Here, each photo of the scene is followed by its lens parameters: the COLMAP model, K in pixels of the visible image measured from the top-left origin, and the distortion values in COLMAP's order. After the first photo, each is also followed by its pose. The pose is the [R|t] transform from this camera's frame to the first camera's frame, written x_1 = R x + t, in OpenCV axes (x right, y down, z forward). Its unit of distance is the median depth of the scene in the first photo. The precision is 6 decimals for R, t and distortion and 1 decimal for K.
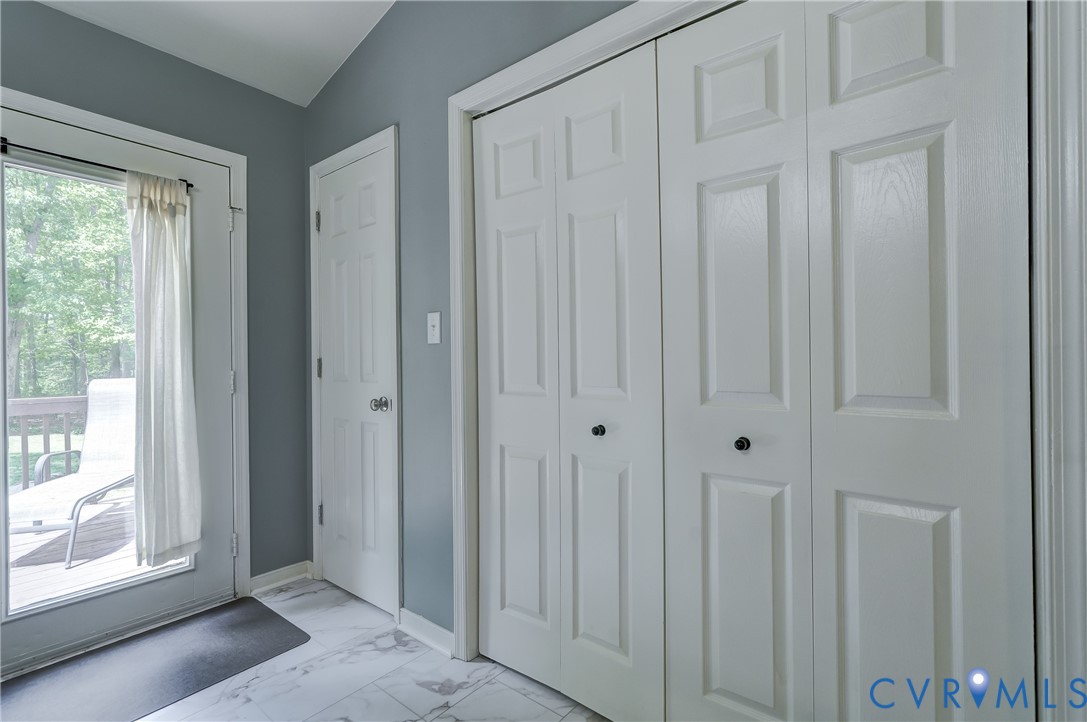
lens RADIAL K [[496.4, 0, 541.9], [0, 496.4, 356.8], [0, 0, 1]] dist [0.000947, 0.000751]
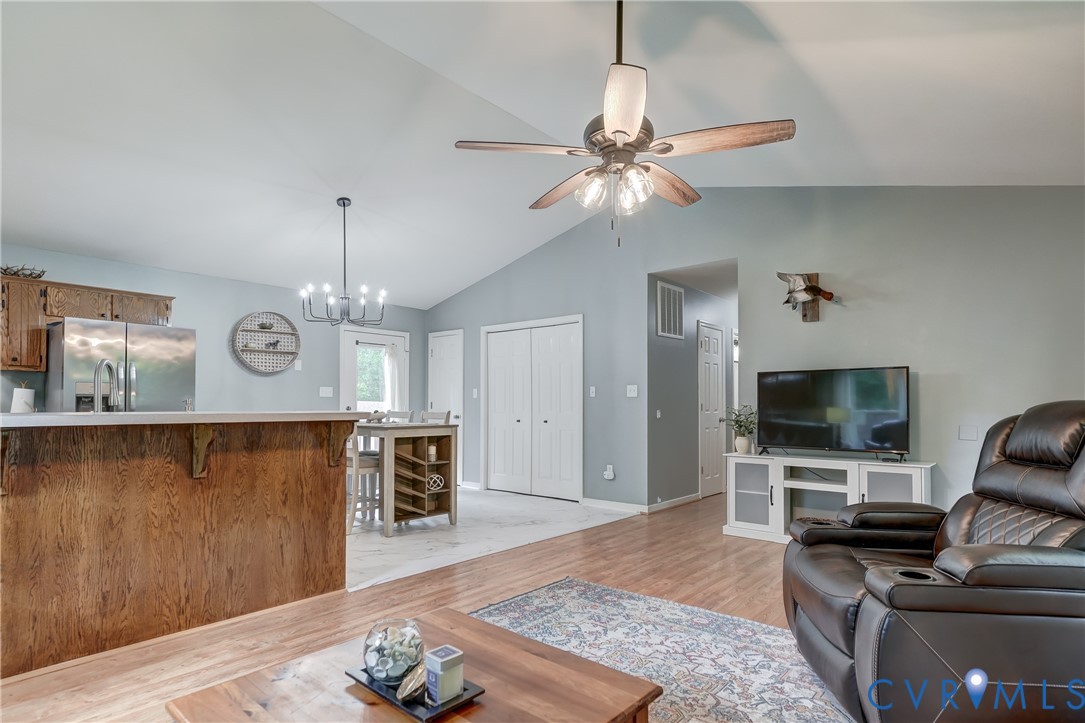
lens RADIAL K [[580.8, 0, 537.3], [0, 580.8, 396.7], [0, 0, 1]] dist [0.001571, 0.000004]
pose [[0.998970, 0.011863, -0.043787, 0.342323], [-0.012673, 0.999753, -0.018255, 0.026952], [0.043560, 0.018791, 0.998874, -2.666375]]
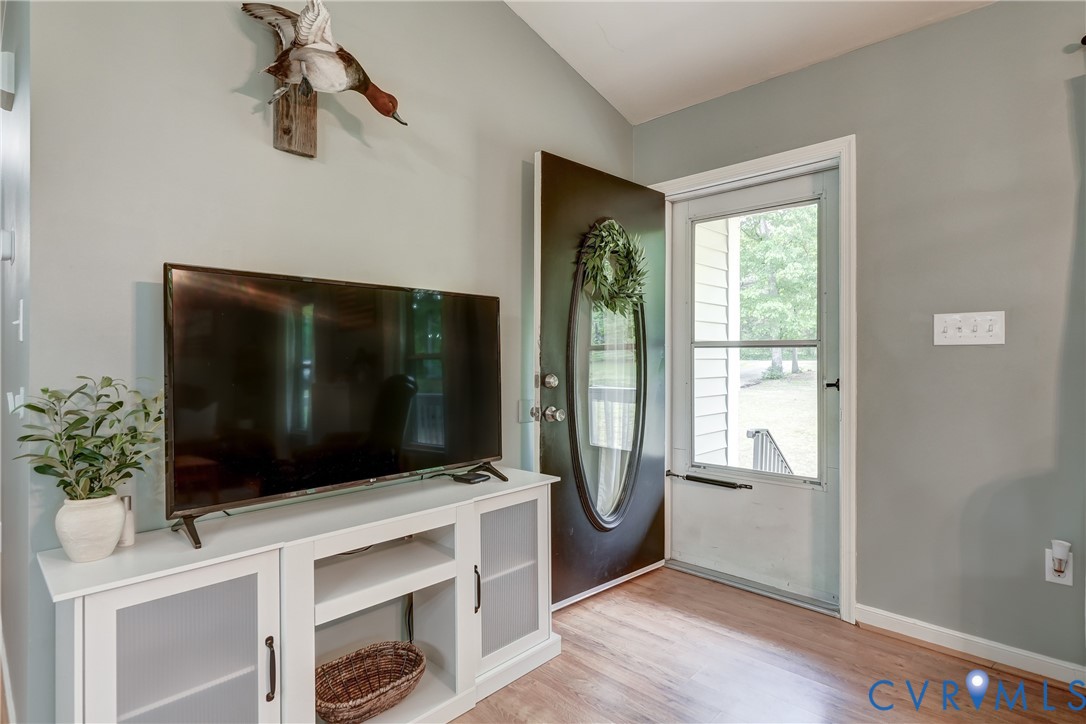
lens RADIAL K [[545.2, 0, 538.5], [0, 545.2, 362.6], [0, 0, 1]] dist [0.000492, 0.000223]
pose [[0.085228, 0.006731, 0.996339, 0.525645], [-0.000992, 0.999977, -0.006671, -0.007332], [-0.996361, -0.000420, 0.085233, -0.754818]]
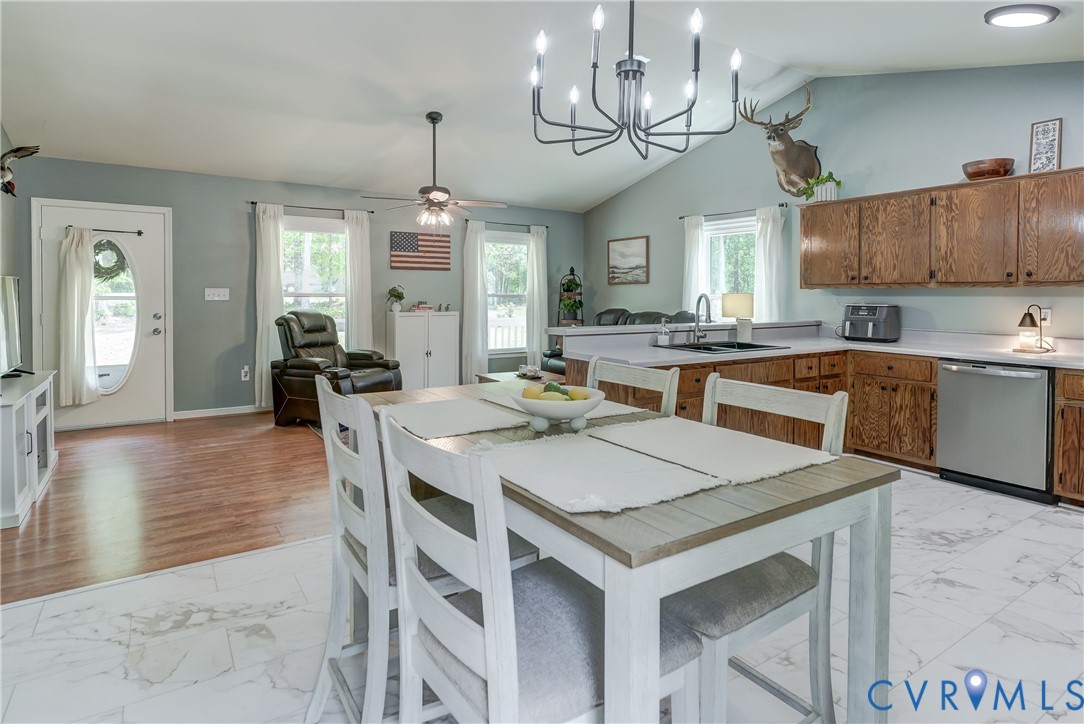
lens RADIAL K [[565.7, 0, 544.3], [0, 565.7, 306.8], [0, 0, 1]] dist [0.002070, 0.000712]
pose [[-0.959829, -0.003514, 0.280565, -0.703299], [0.002583, 0.999769, 0.021359, -0.069734], [-0.280575, 0.021225, -0.959597, 0.727583]]
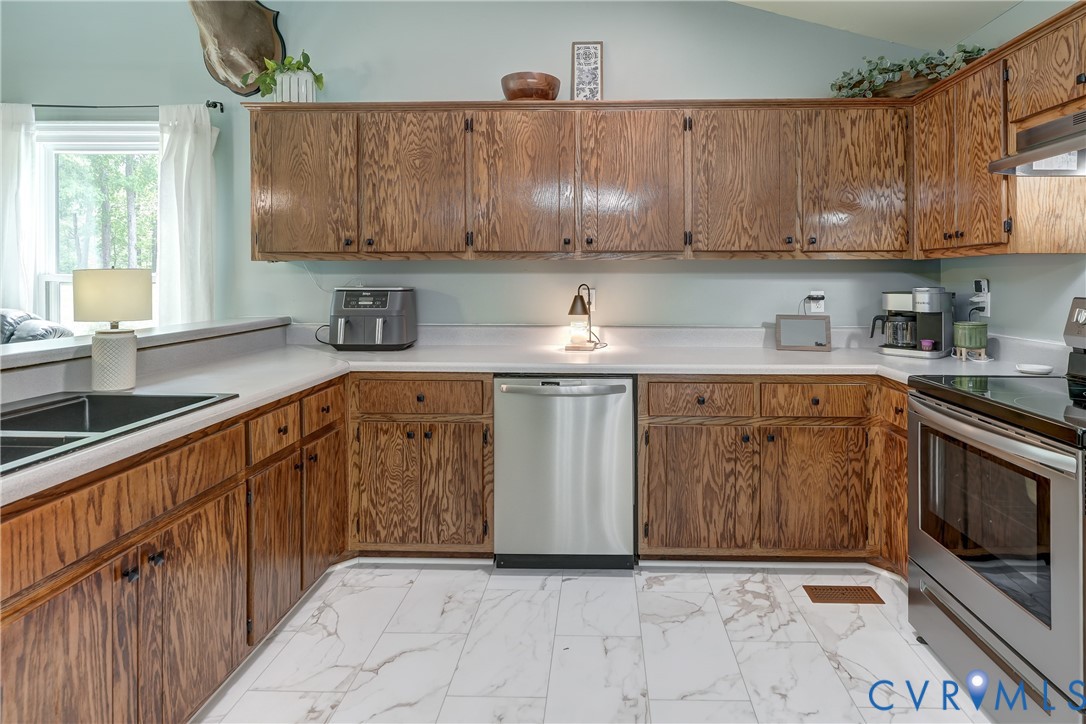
lens RADIAL K [[593.1, 0, 582.1], [0, 593.1, 274.9], [0, 0, 1]] dist [-0.001354, 0.000217]
pose [[-0.787513, 0.006684, -0.616262, -0.840513], [0.005185, 0.999978, 0.004220, -0.060671], [0.616276, 0.000128, -0.787530, -0.433528]]
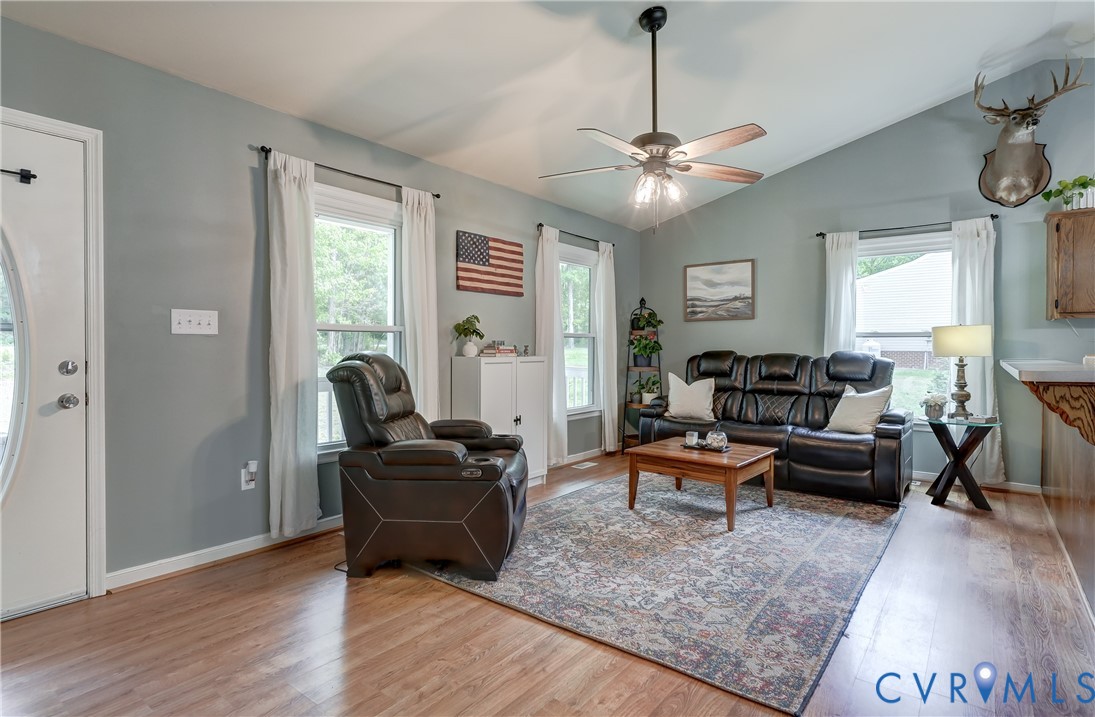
lens RADIAL K [[567.1, 0, 556.1], [0, 567.1, 353.4], [0, 0, 1]] dist [0.004215, 0.000594]
pose [[-0.999690, 0.009051, -0.023203, 0.737794], [0.008750, 0.999877, 0.013006, -0.010938], [0.023318, 0.012799, -0.999646, -0.062713]]
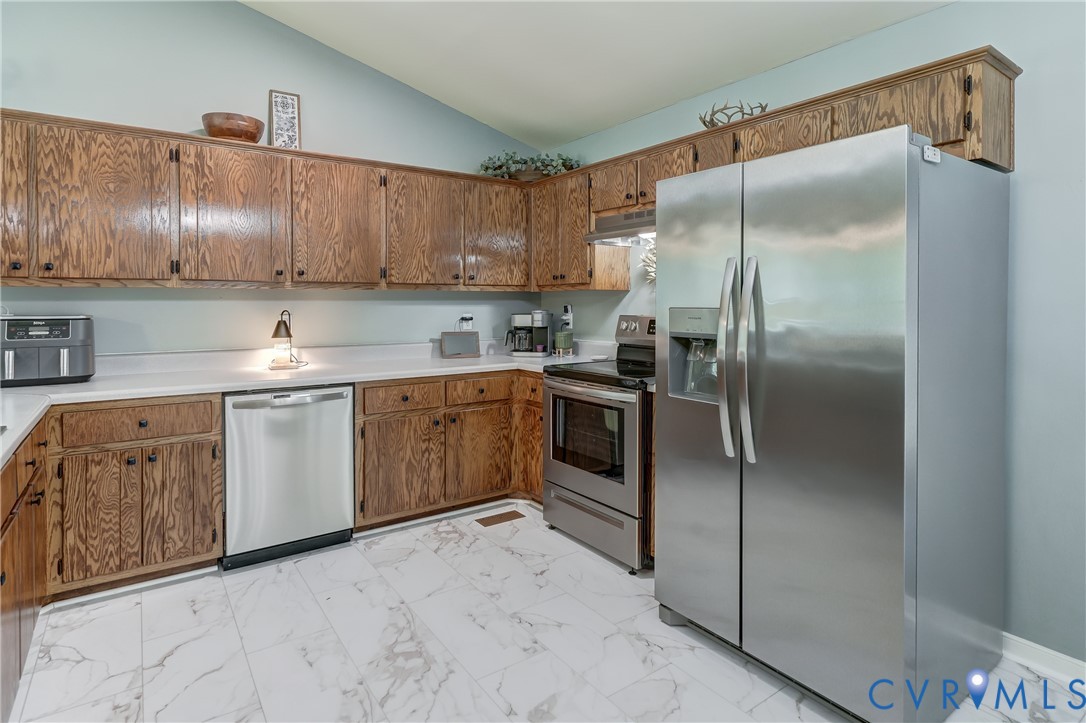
lens RADIAL K [[574.2, 0, 539.9], [0, 574.2, 309.4], [0, 0, 1]] dist [0.000865, 0.000098]
pose [[-0.272859, 0.021886, -0.961805, -0.392818], [-0.000089, 0.999741, 0.022775, -0.070555], [0.962054, 0.006300, -0.272786, -0.473838]]
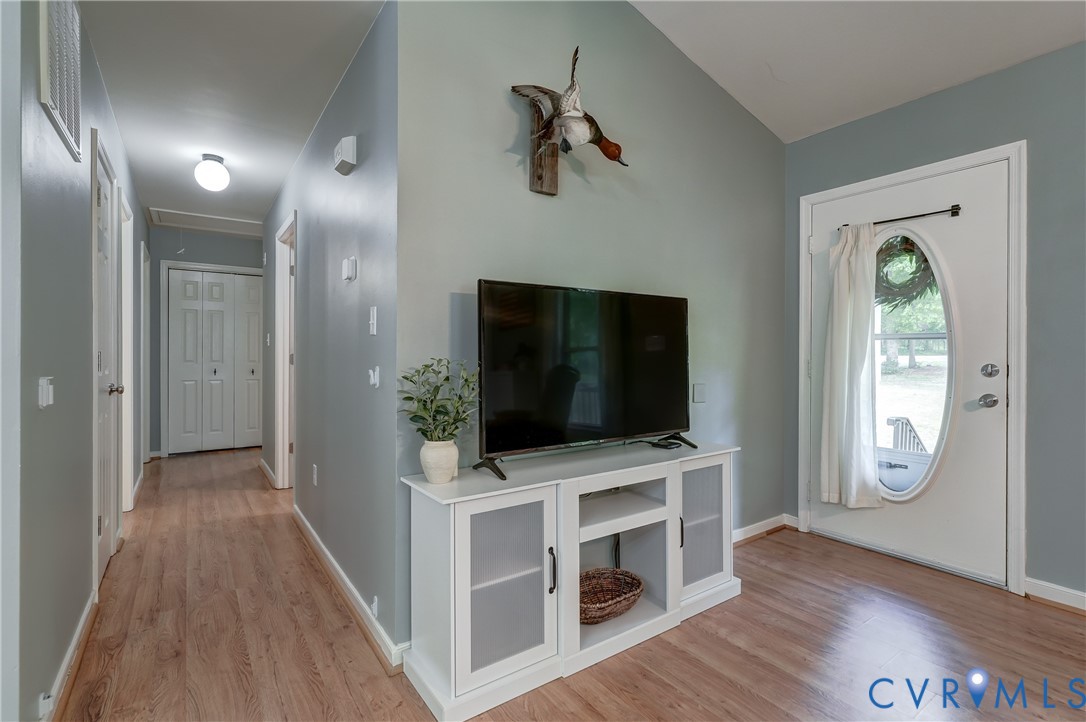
lens RADIAL K [[496.0, 0, 541.4], [0, 496.0, 356.8], [0, 0, 1]] dist [0.000947, 0.000751]
pose [[0.276890, 0.007824, 0.960870, 0.353424], [-0.005523, 0.999963, -0.006550, 0.006865], [-0.960886, -0.003494, 0.276923, -0.589707]]
